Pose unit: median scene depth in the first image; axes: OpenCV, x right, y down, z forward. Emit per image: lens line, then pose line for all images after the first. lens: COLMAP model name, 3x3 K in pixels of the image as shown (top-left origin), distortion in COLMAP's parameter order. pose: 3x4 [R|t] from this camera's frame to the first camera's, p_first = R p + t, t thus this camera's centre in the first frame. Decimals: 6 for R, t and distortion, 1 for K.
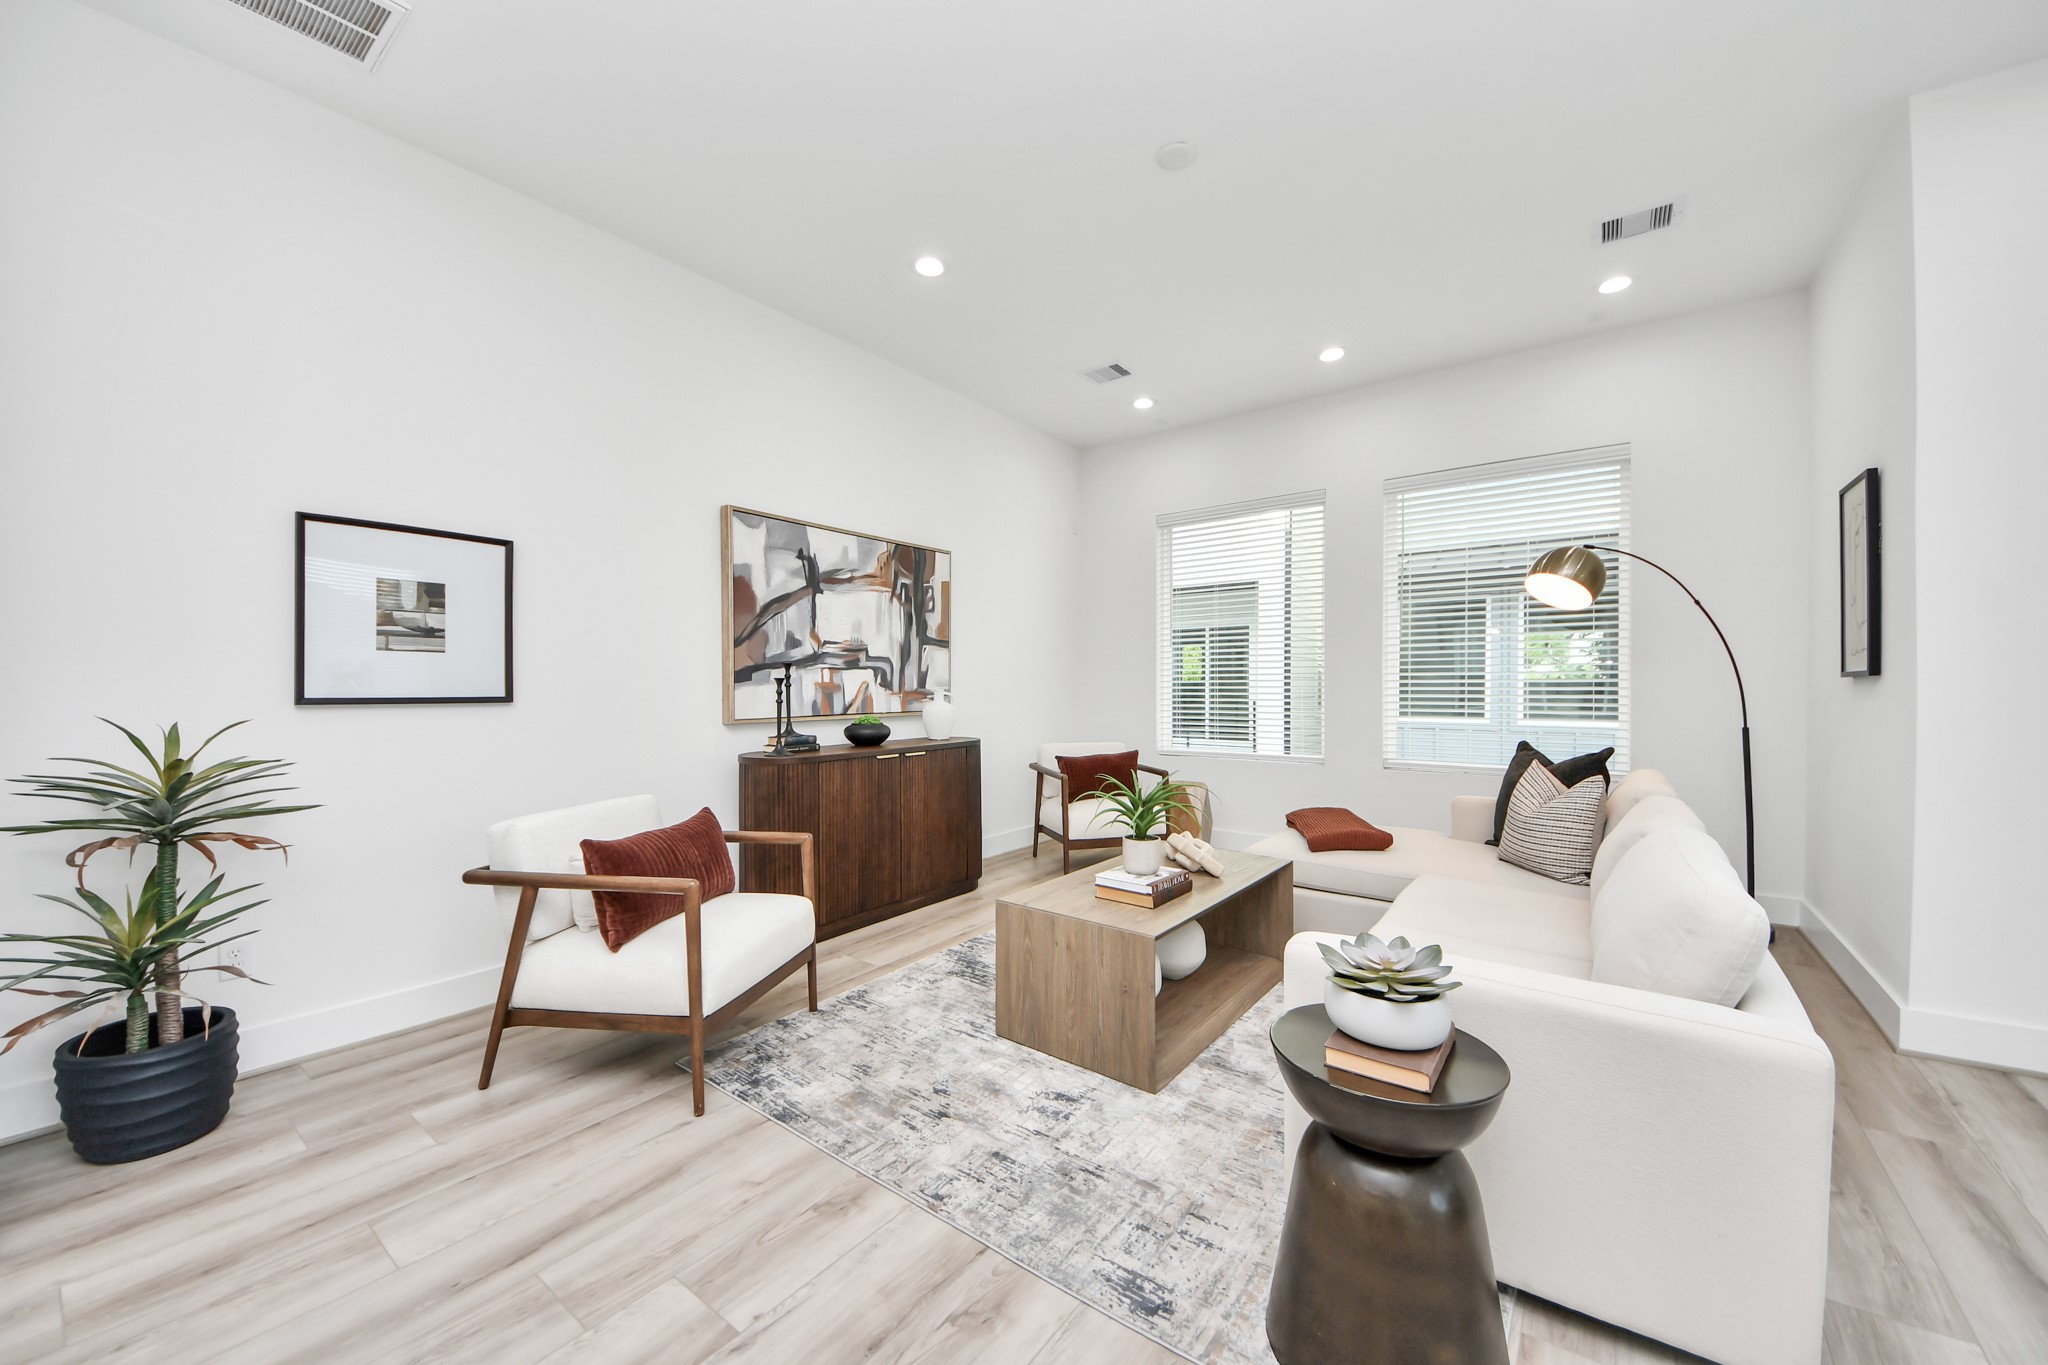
lens RADIAL K [[750.7, 0, 1037.3], [0, 750.7, 684.5], [0, 0, 1]] dist [-0.018404, -0.003276]
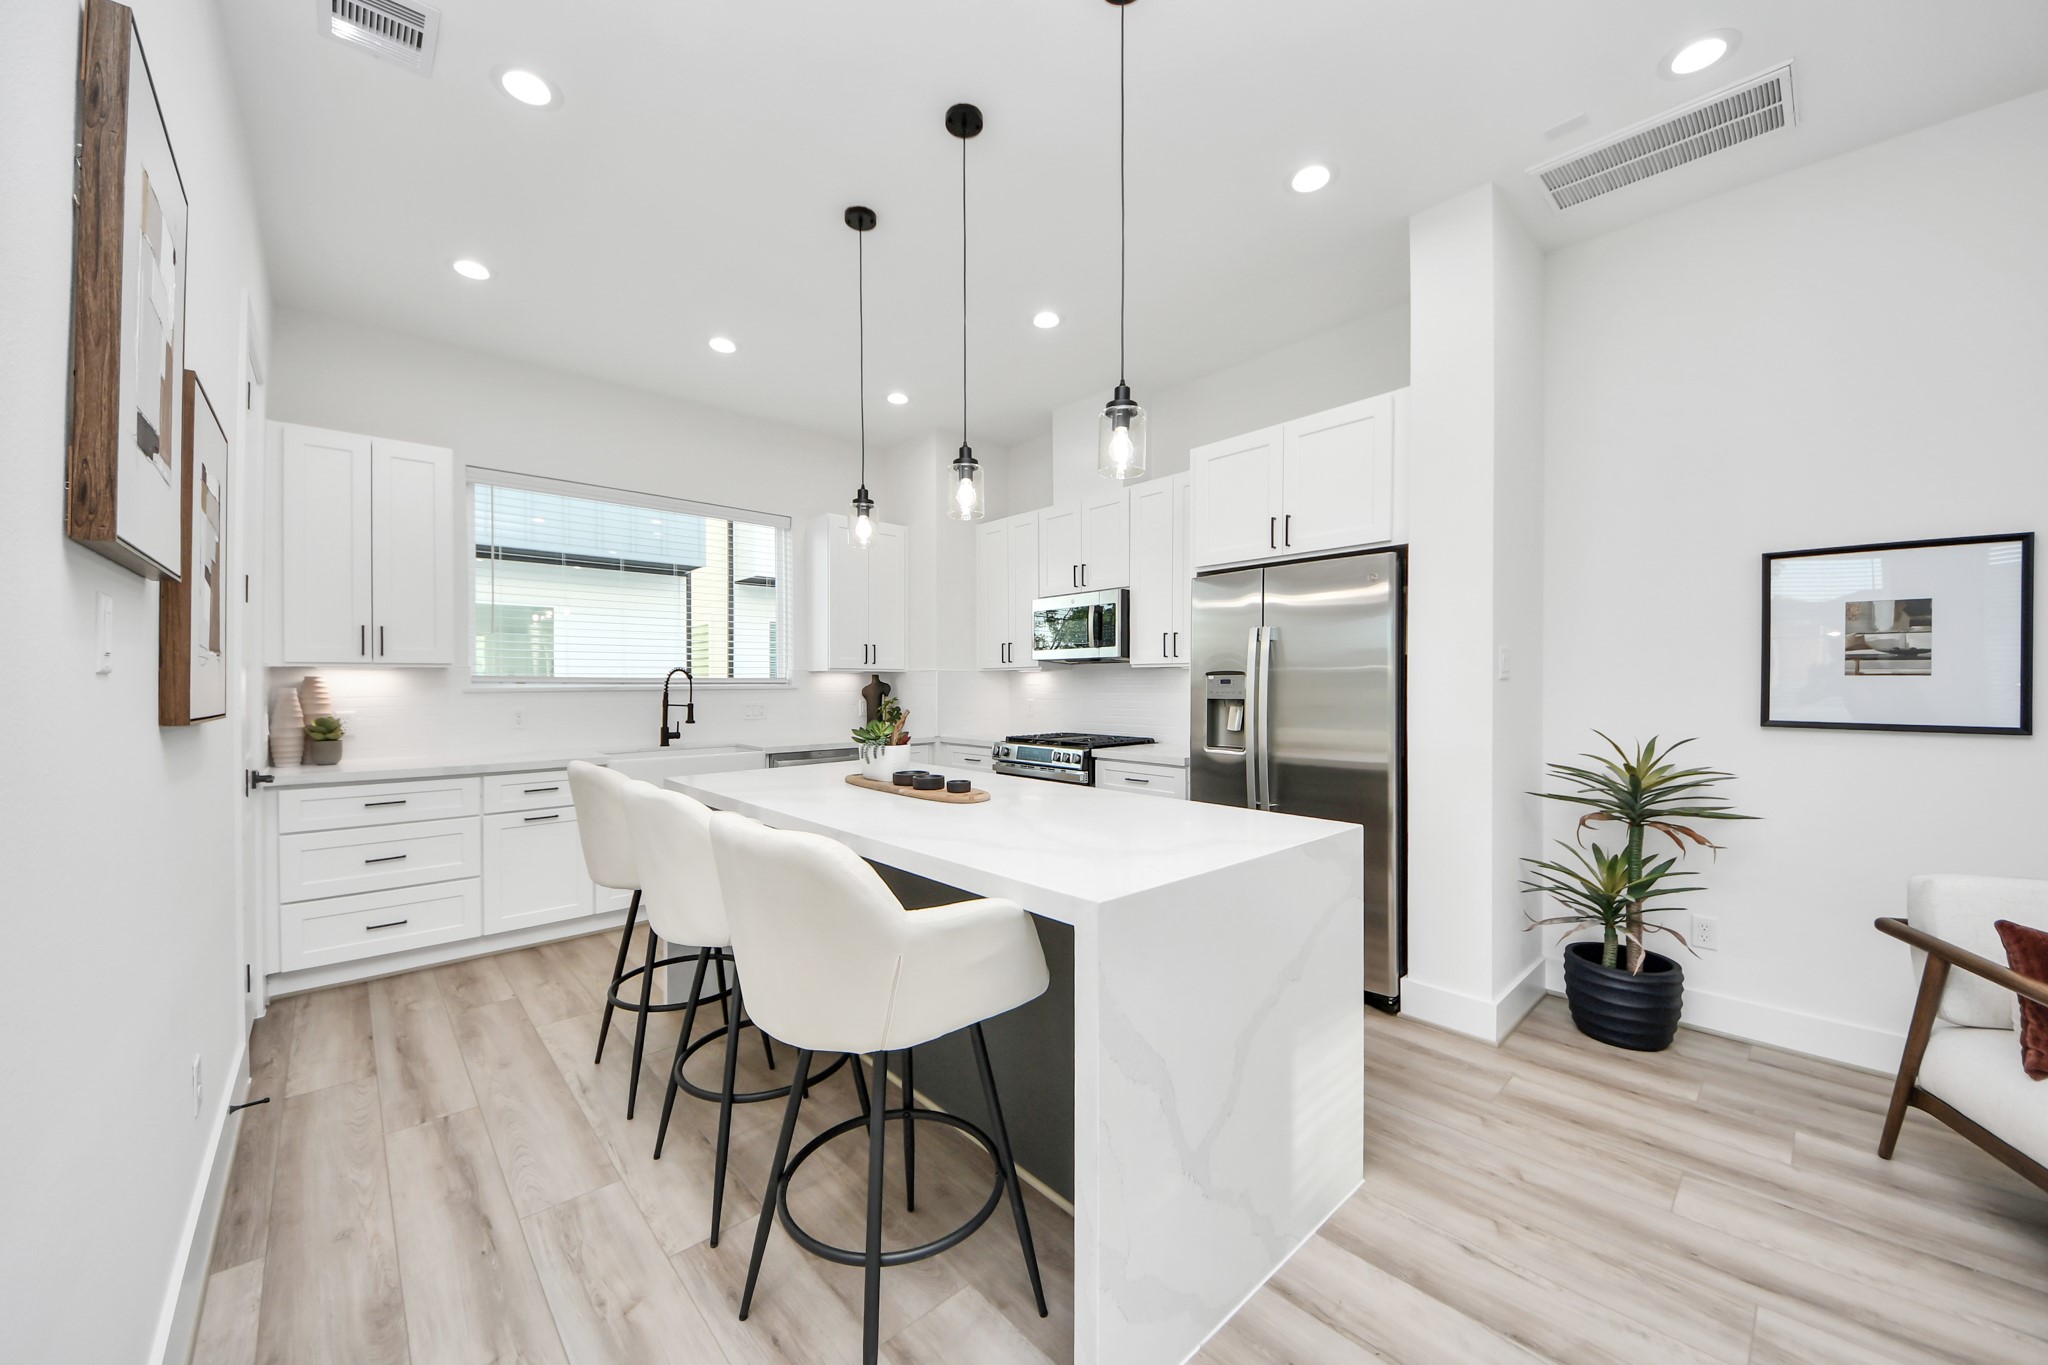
lens RADIAL K [[750.7, 0, 1037.3], [0, 750.7, 684.5], [0, 0, 1]] dist [-0.018404, -0.003276]
pose [[-0.176985, 0.007443, -0.984185, 0.255494], [-0.003322, 0.999961, 0.008159, -0.036622], [0.984208, 0.004713, -0.176953, 0.097490]]
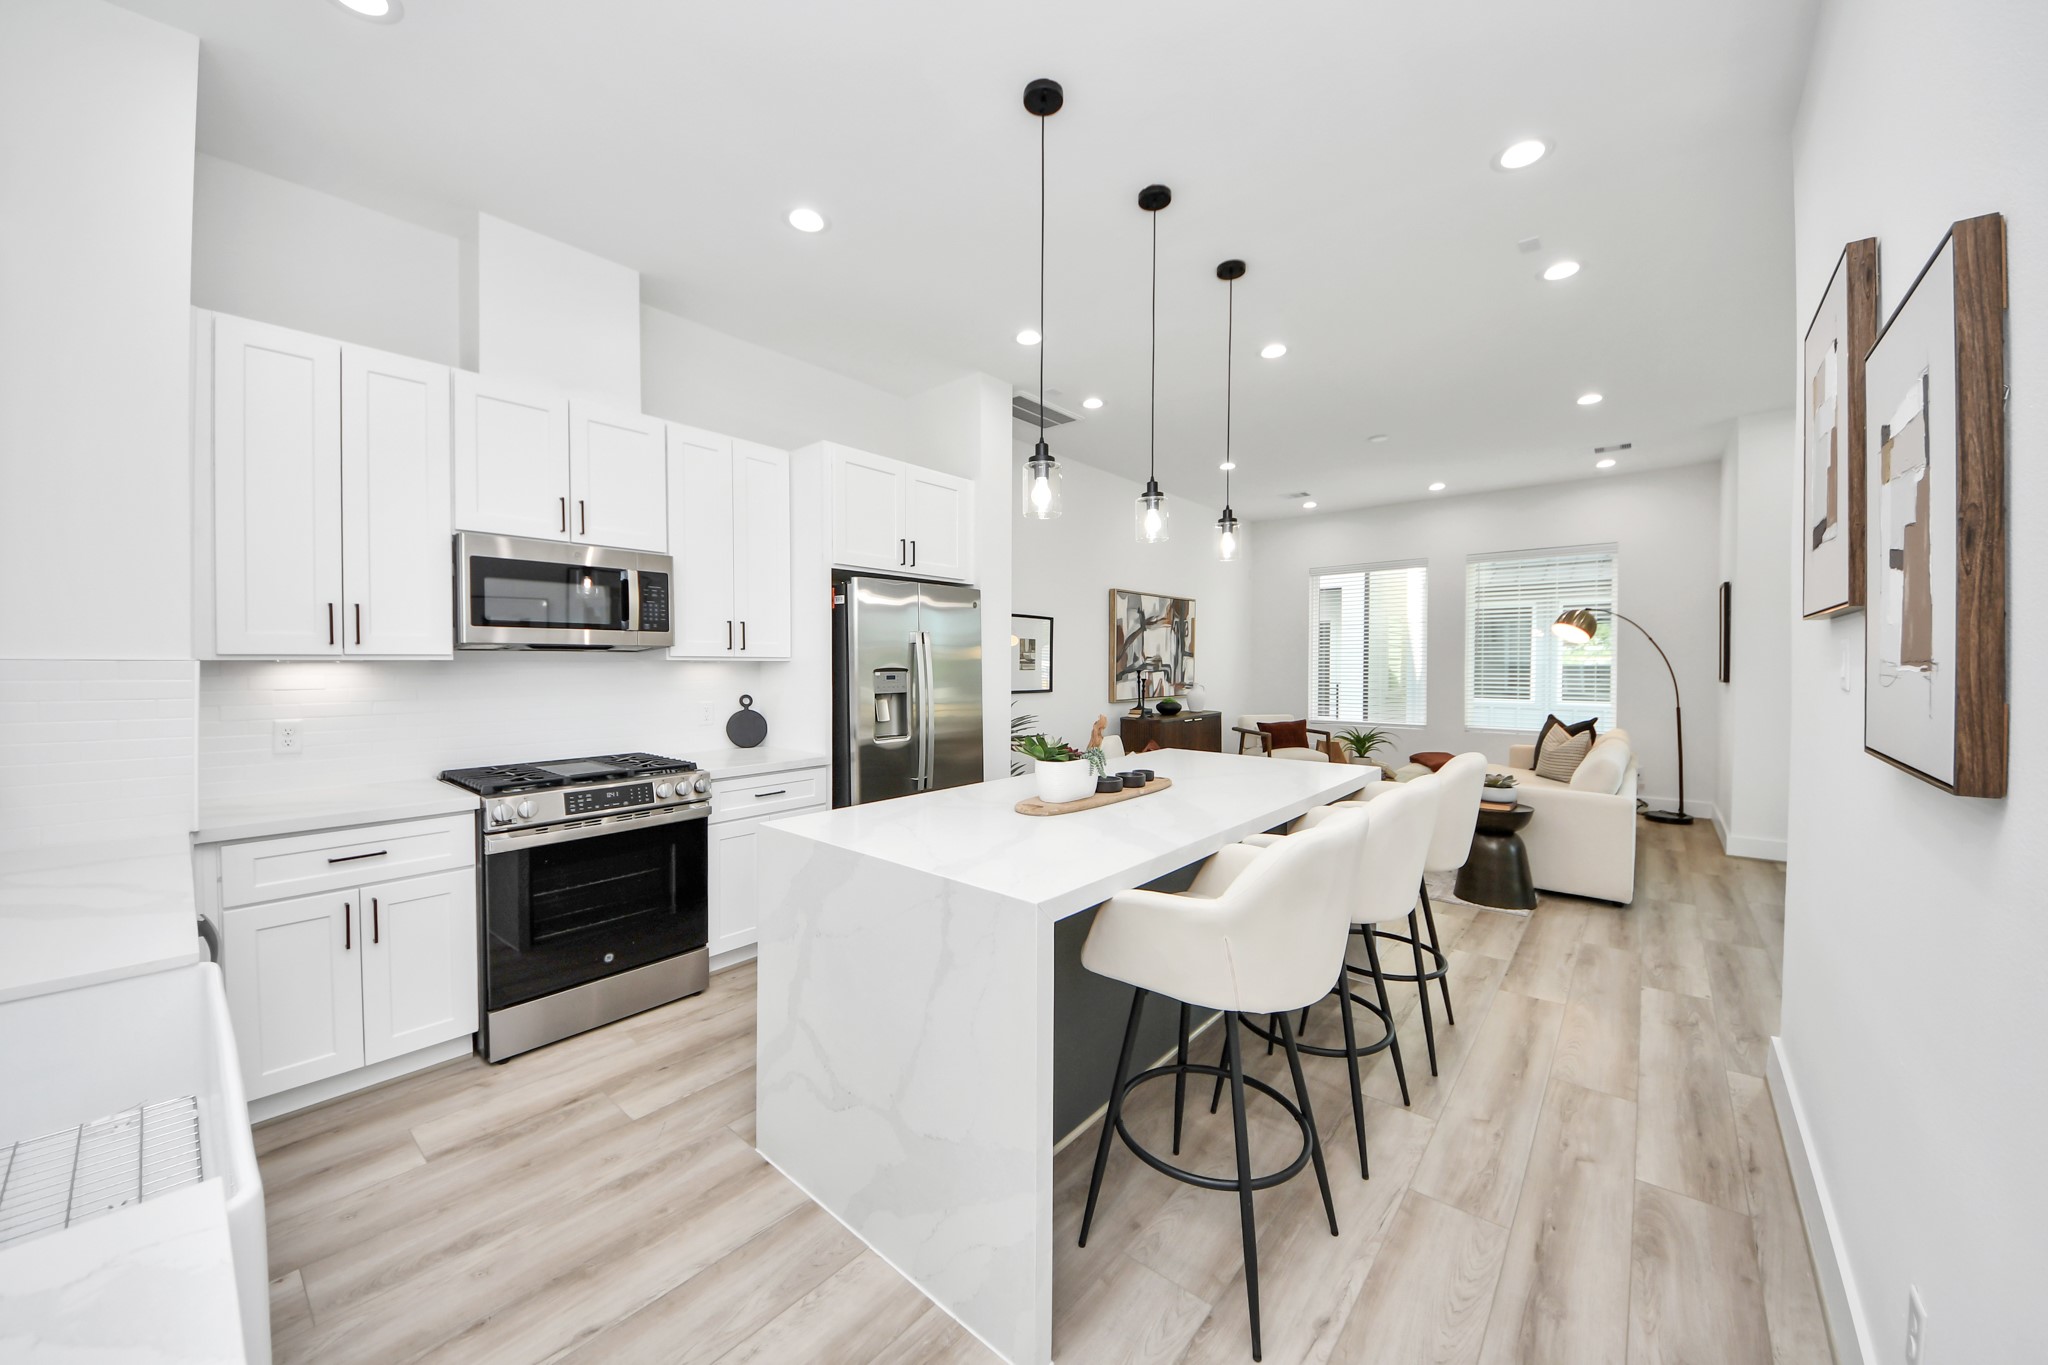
lens RADIAL K [[711.7, 0, 1001.3], [0, 711.7, 665.5], [0, 0, 1]] dist [-0.032012, 0.000009]
pose [[0.994255, 0.001640, -0.107024, -0.604352], [-0.001196, 0.999990, 0.004207, -0.058620], [0.107030, -0.004054, 0.994248, -1.013287]]
